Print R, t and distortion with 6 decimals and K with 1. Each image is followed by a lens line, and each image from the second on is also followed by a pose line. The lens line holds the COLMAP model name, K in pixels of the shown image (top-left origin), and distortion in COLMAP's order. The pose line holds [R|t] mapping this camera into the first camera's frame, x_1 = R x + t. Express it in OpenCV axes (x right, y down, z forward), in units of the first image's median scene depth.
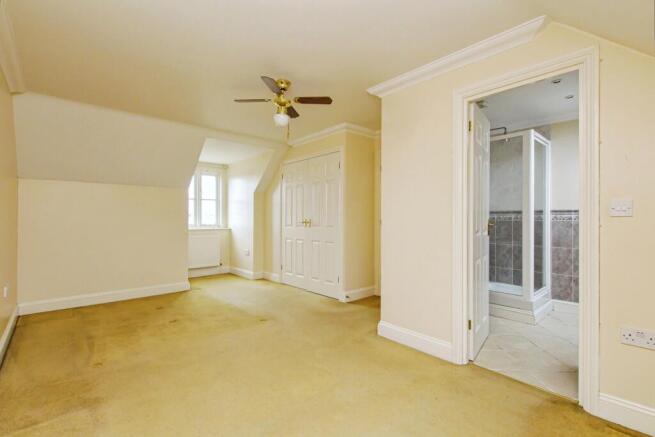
lens RADIAL K [[302.0, 0, 327.0], [0, 302.0, 217.6], [0, 0, 1]] dist [0.002104, -0.000086]
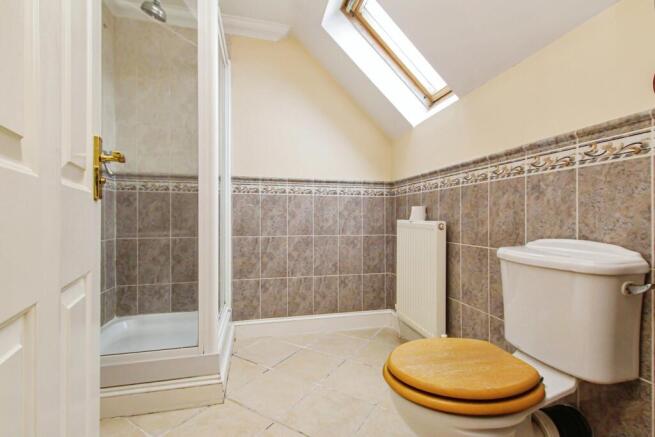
lens RADIAL K [[302.0, 0, 327.8], [0, 302.0, 215.8], [0, 0, 1]] dist [0.002104, -0.000086]
pose [[0.476114, -0.002175, 0.879381, 0.298828], [-0.002528, 0.999989, 0.003843, 0.052059], [-0.879380, -0.004053, 0.476104, 0.541391]]
